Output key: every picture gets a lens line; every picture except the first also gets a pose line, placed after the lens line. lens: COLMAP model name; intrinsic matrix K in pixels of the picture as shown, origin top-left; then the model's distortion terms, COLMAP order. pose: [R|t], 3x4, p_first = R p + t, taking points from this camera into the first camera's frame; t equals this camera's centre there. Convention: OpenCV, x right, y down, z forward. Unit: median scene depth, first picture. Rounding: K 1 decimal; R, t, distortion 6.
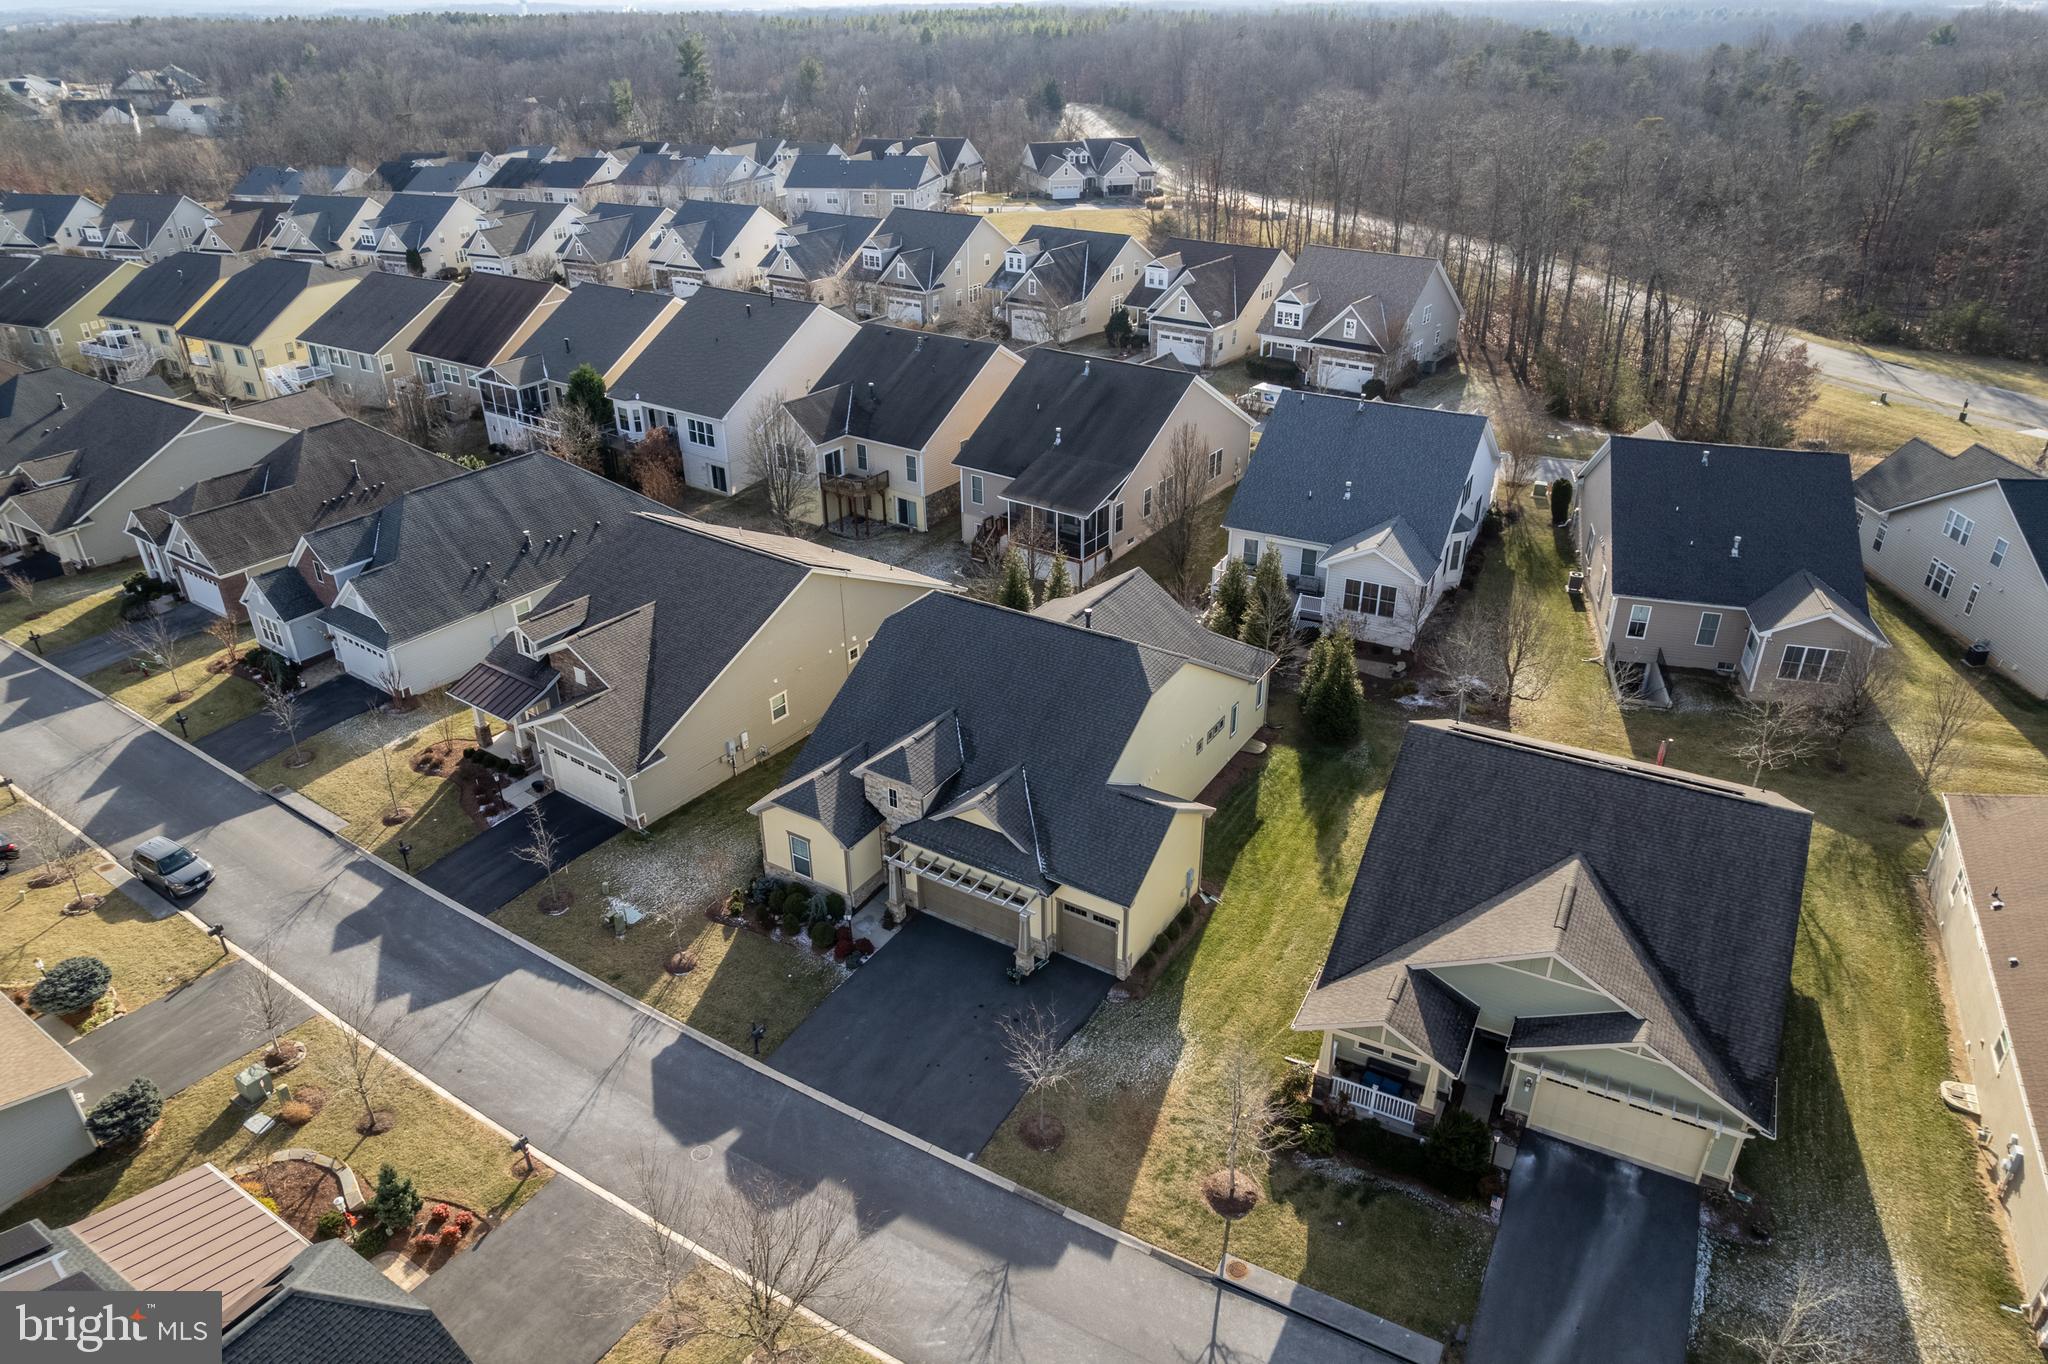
lens RADIAL K [[1320.0, 0, 1036.6], [0, 1320.0, 687.4], [0, 0, 1]] dist [-0.081765, 0.037576]
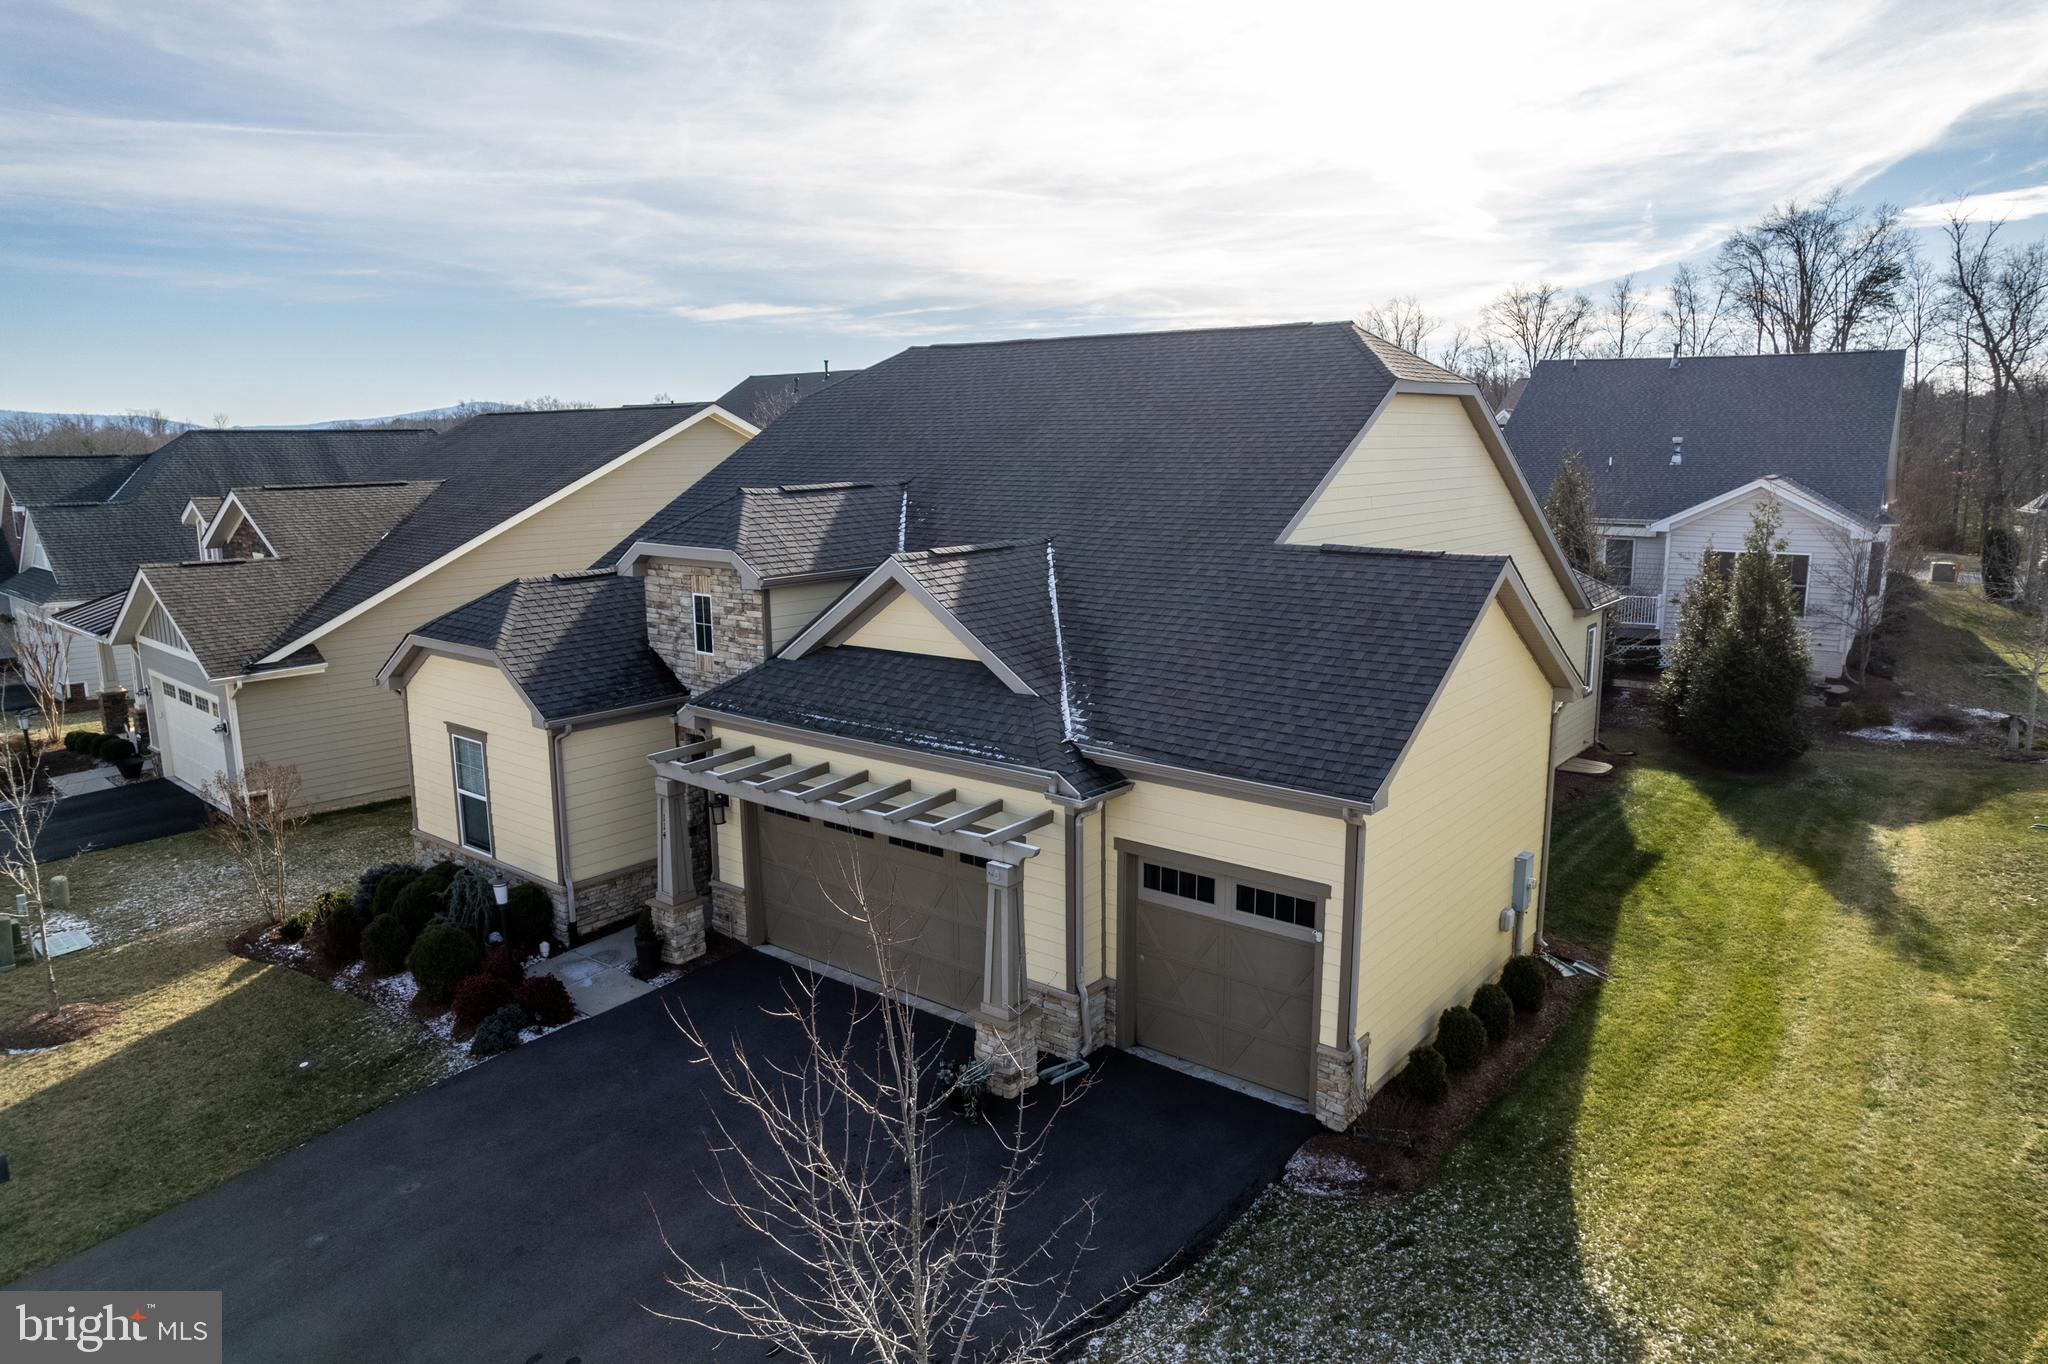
lens RADIAL K [[1320.0, 0, 1033.1], [0, 1320.0, 681.7], [0, 0, 1]] dist [-0.081765, 0.037576]
pose [[0.992822, 0.024862, -0.116991, 0.030532], [-0.059142, 0.952251, -0.299535, 0.217464], [0.103958, 0.304304, 0.946886, 0.692163]]
